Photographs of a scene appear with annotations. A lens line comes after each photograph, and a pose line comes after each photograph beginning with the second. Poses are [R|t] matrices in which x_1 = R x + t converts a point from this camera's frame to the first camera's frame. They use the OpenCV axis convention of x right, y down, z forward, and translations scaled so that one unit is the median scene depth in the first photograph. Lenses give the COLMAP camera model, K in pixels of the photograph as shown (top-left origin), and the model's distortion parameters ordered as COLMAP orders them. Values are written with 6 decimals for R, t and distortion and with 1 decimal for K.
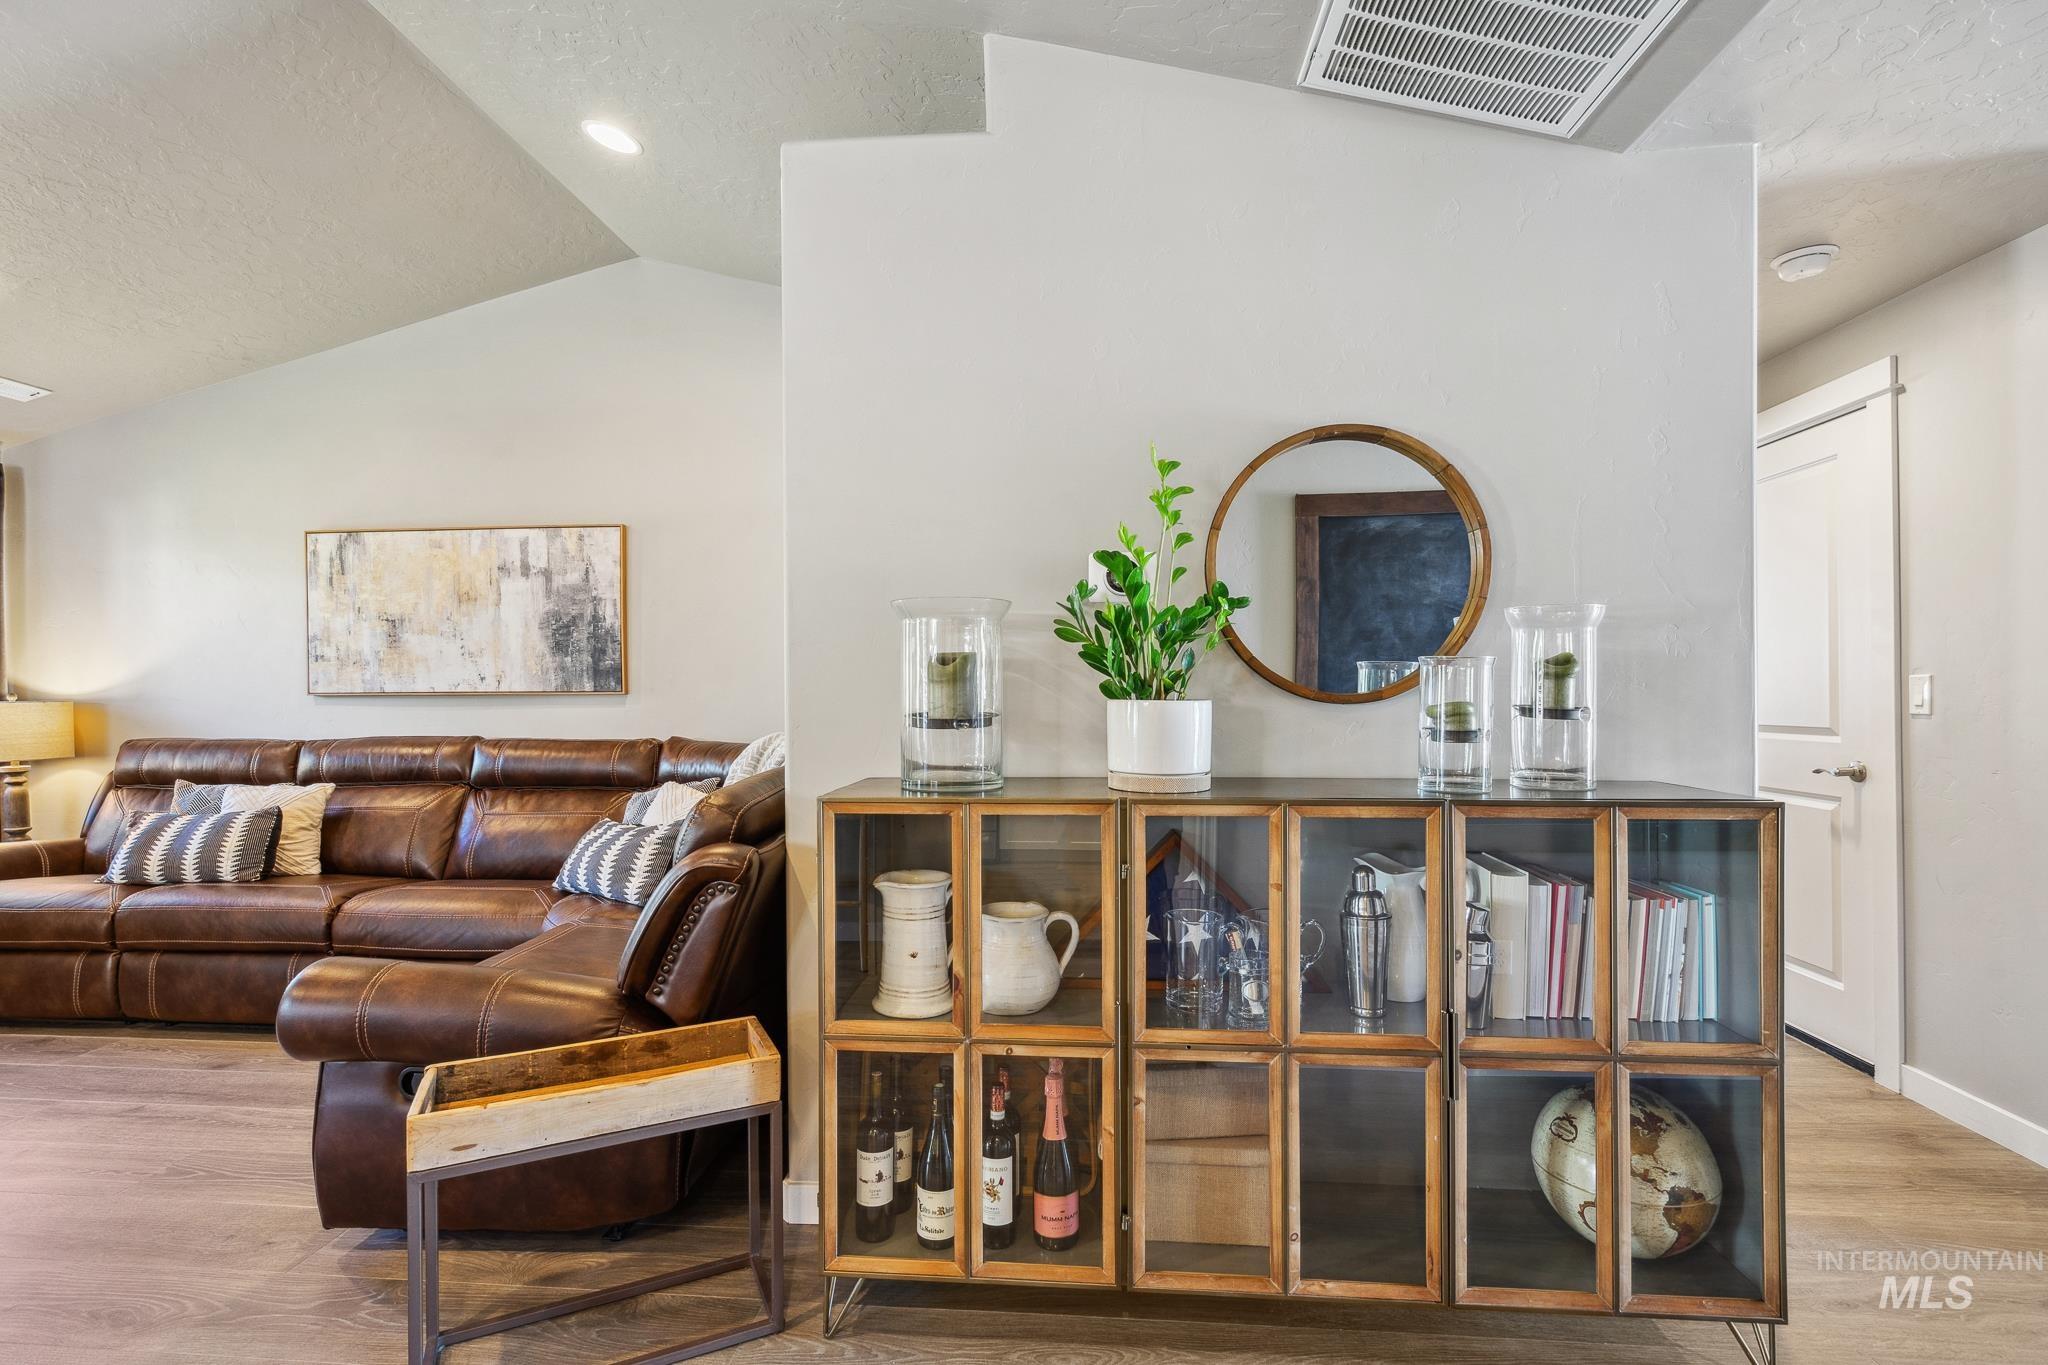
lens RADIAL K [[954.4, 0, 1024.0], [0, 954.4, 682.5], [0, 0, 1]] dist [-0.036829, 0.011181]
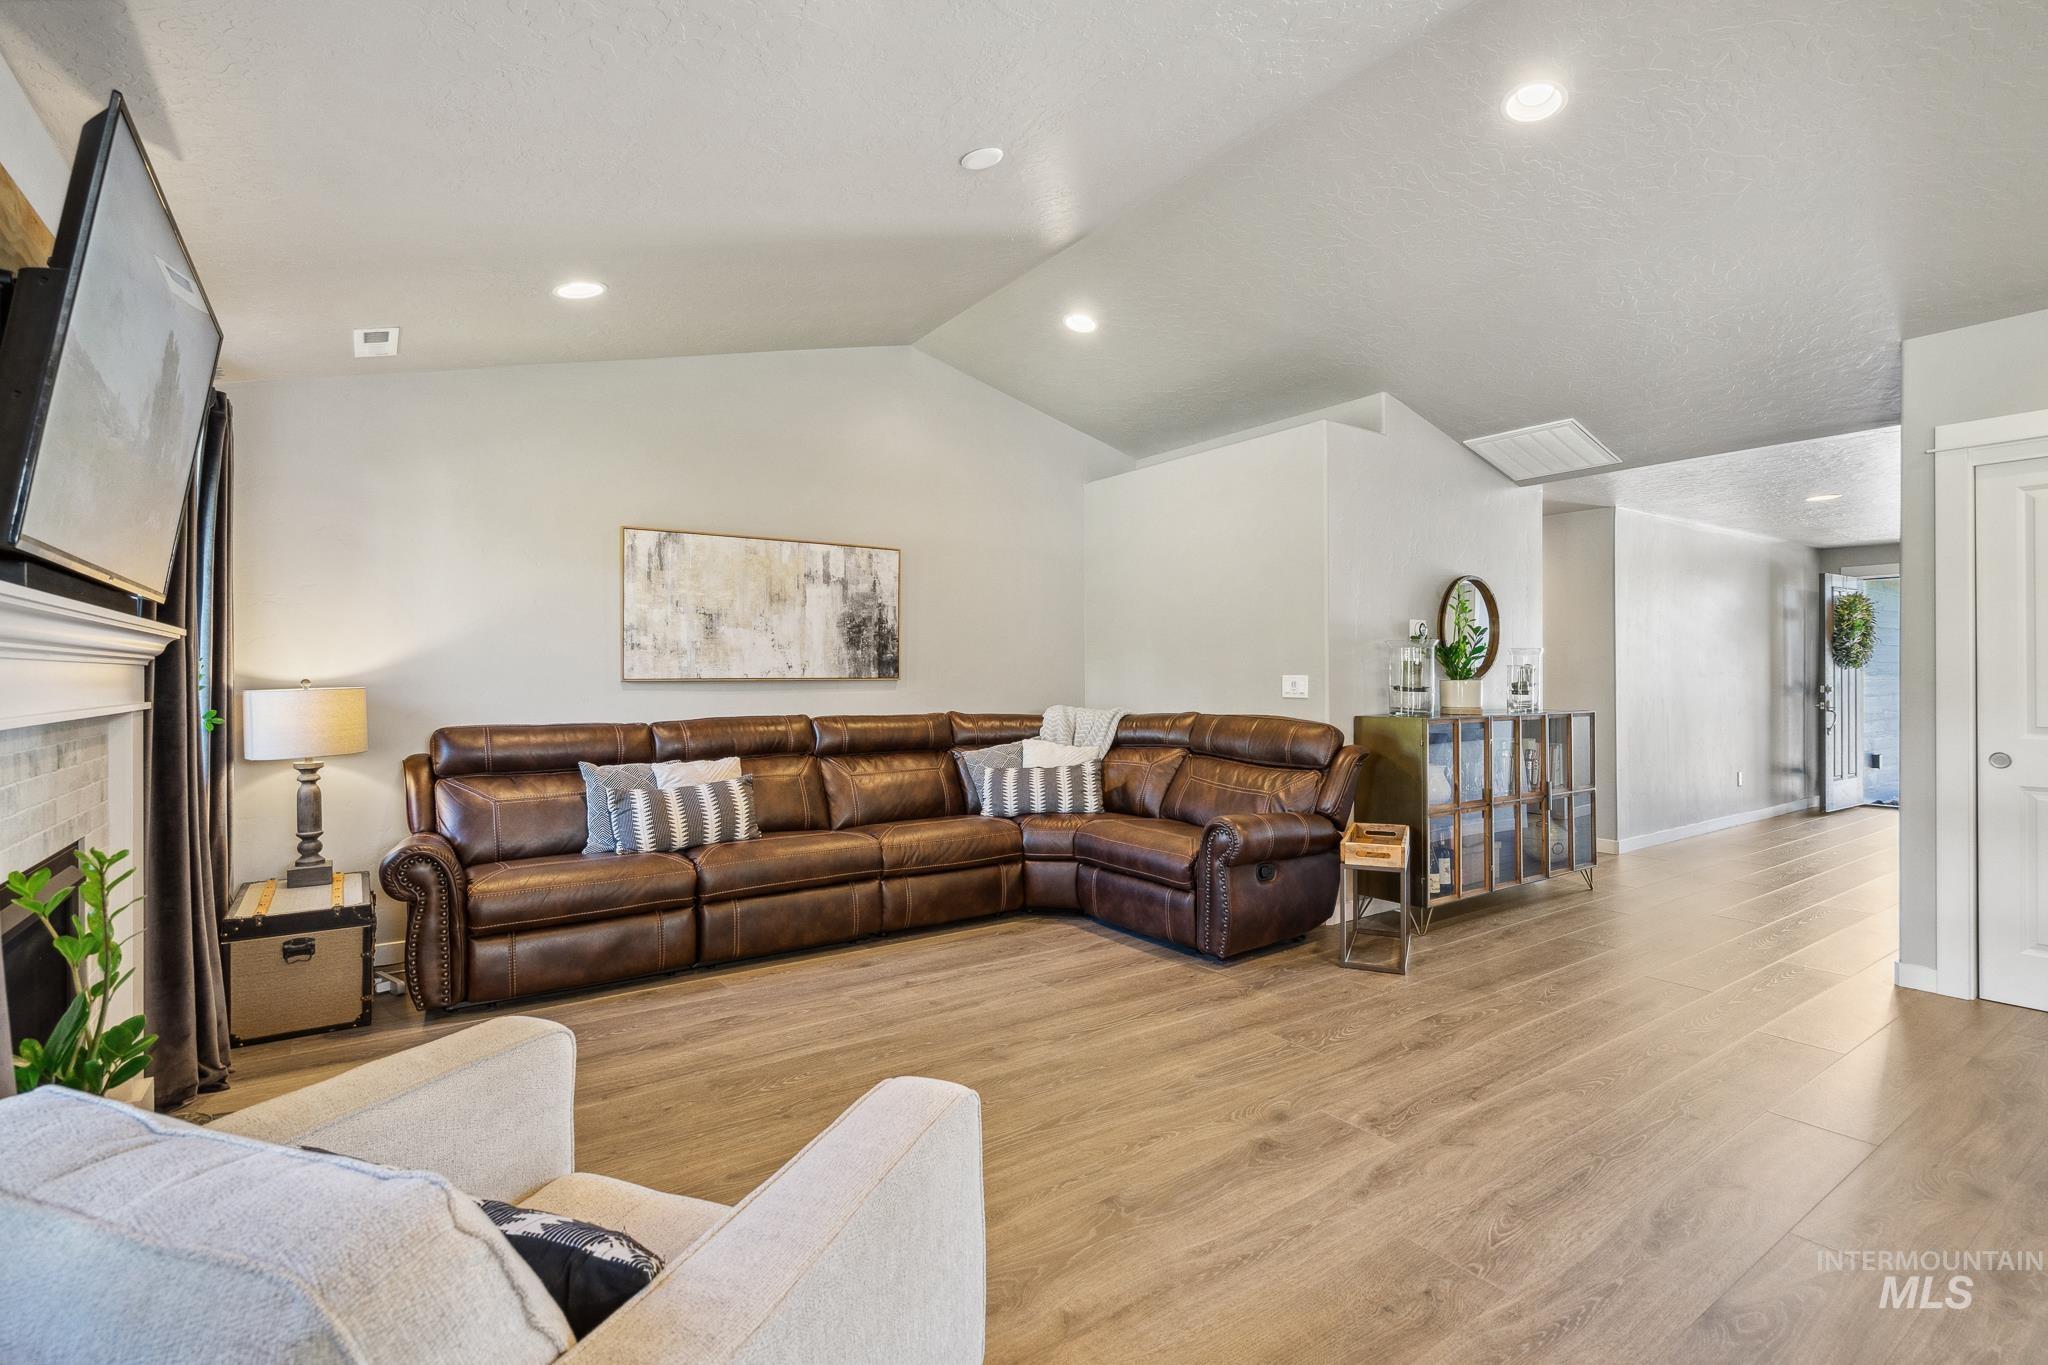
lens RADIAL K [[954.4, 0, 1024.0], [0, 954.4, 682.5], [0, 0, 1]] dist [-0.036829, 0.011181]
pose [[0.777515, -0.001615, 0.628863, -1.104478], [-0.005207, 0.999946, 0.009006, 0.003157], [-0.628843, -0.010277, 0.777464, -0.120891]]
